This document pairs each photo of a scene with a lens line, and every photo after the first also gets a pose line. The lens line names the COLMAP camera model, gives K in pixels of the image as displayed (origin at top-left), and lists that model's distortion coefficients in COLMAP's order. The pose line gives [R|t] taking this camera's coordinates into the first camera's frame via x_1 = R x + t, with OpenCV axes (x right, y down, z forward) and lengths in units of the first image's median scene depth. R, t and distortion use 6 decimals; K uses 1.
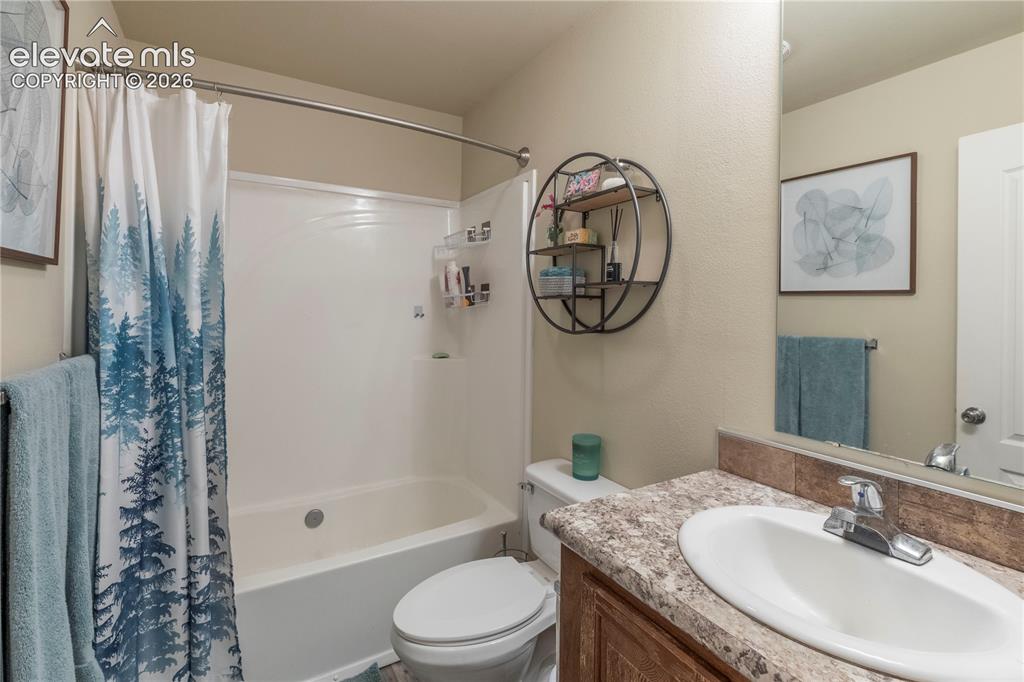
lens RADIAL K [[469.9, 0, 511.0], [0, 469.9, 342.7], [0, 0, 1]] dist [0.002211, -0.000099]
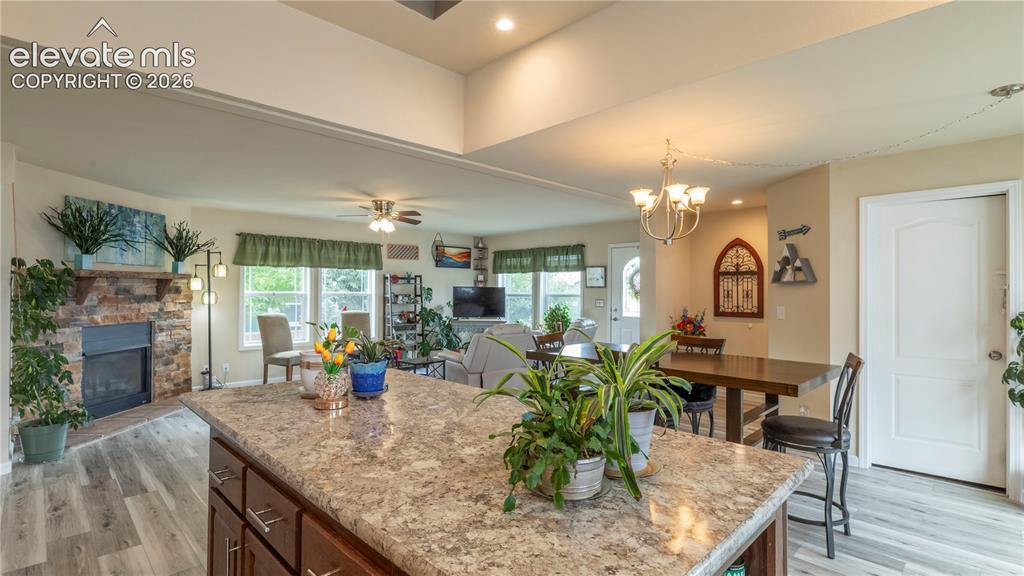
lens RADIAL K [[485.1, 0, 514.4], [0, 485.1, 289.9], [0, 0, 1]] dist [0.013829, 0.000230]
pose [[-0.959206, -0.029407, -0.281174, 0.276909], [-0.047114, 0.997295, 0.056423, -0.186360], [0.278754, 0.067369, -0.957997, 2.403221]]
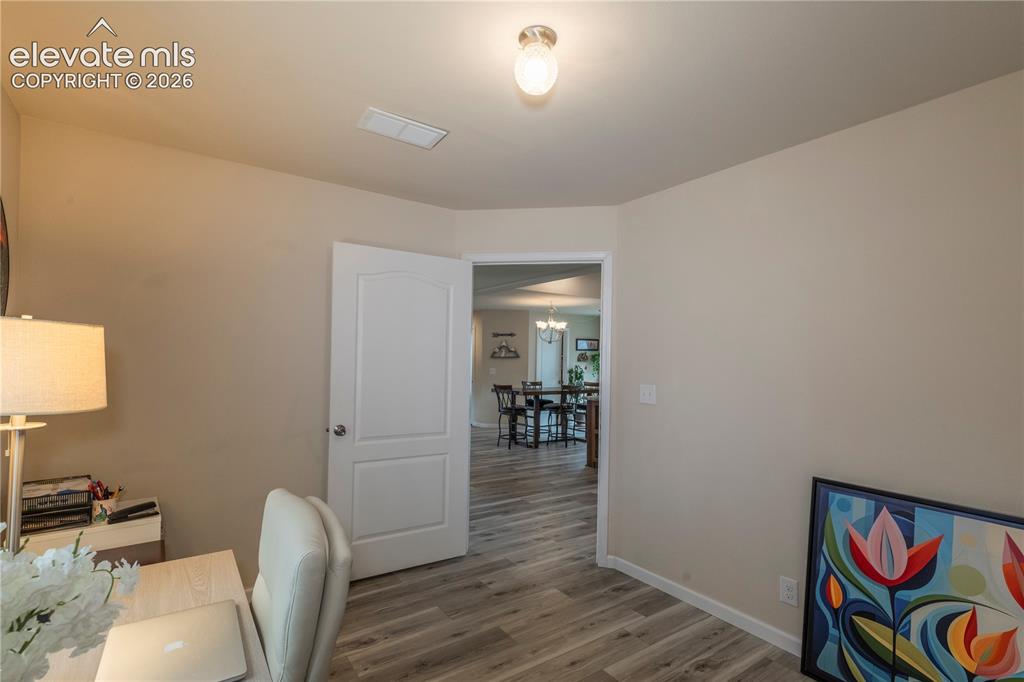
lens RADIAL K [[469.9, 0, 514.7], [0, 469.9, 343.6], [0, 0, 1]] dist [0.002211, -0.000099]
pose [[0.102301, -0.062305, -0.992800, 6.573157], [-0.079402, 0.994341, -0.070584, 0.289557], [0.991580, 0.086051, 0.096774, -2.172533]]
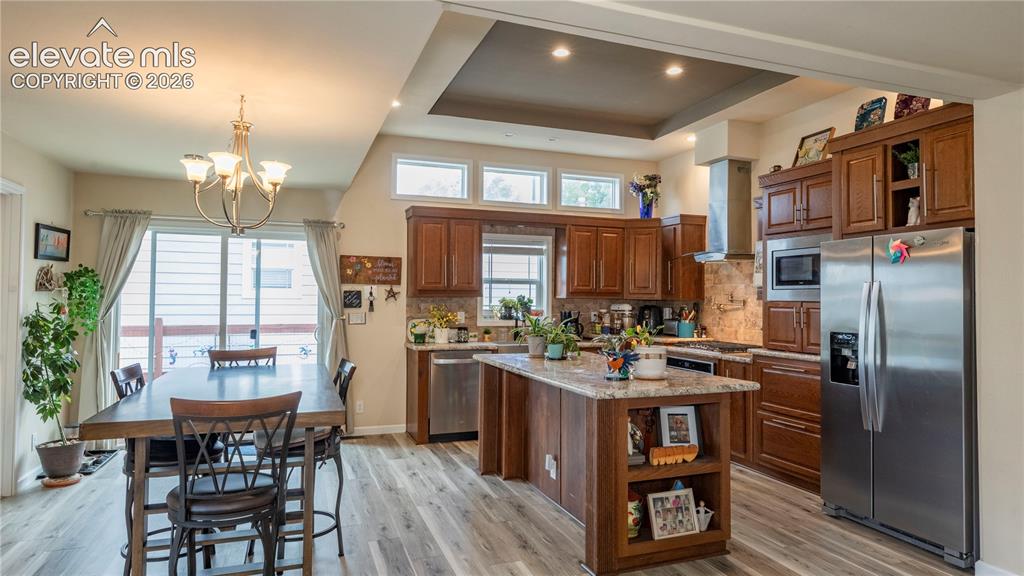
lens RADIAL K [[605.5, 0, 513.3], [0, 605.5, 285.7], [0, 0, 1]] dist [0.005460, -0.000067]
pose [[0.989686, -0.016435, -0.142310, 0.174282], [0.002884, 0.995482, -0.094908, 0.234561], [0.143227, 0.093518, 0.985262, -3.792309]]
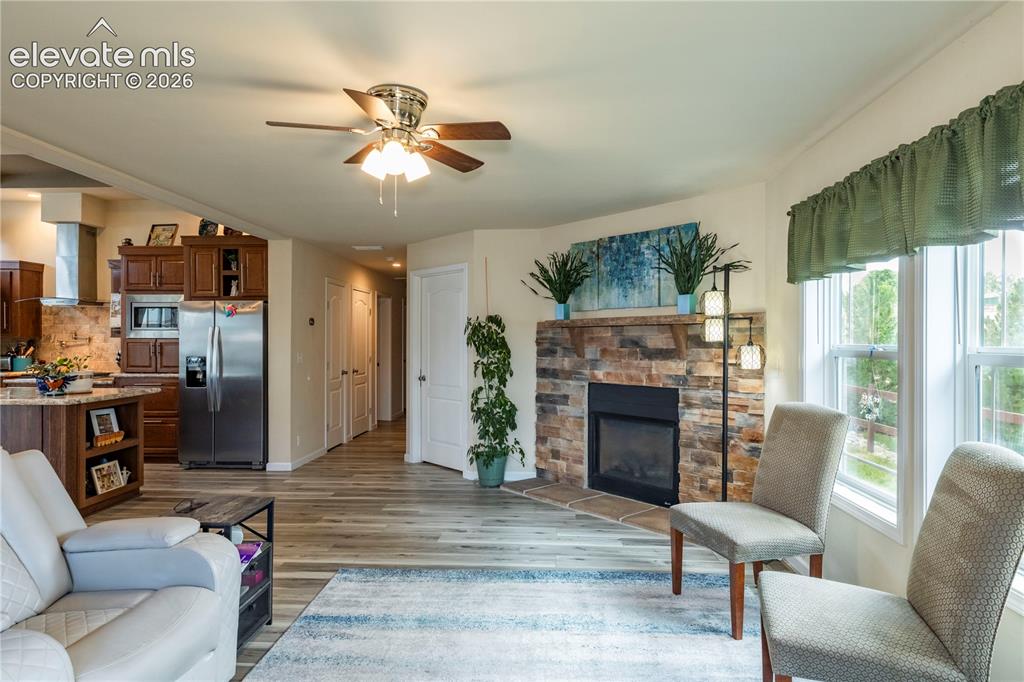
lens RADIAL K [[580.9, 0, 521.5], [0, 580.9, 337.4], [0, 0, 1]] dist [0.005737, -0.002353]
pose [[0.522714, -0.018133, 0.852315, -1.849598], [0.069216, 0.997376, -0.021230, 0.340080], [-0.849694, 0.070090, 0.522597, -5.950785]]
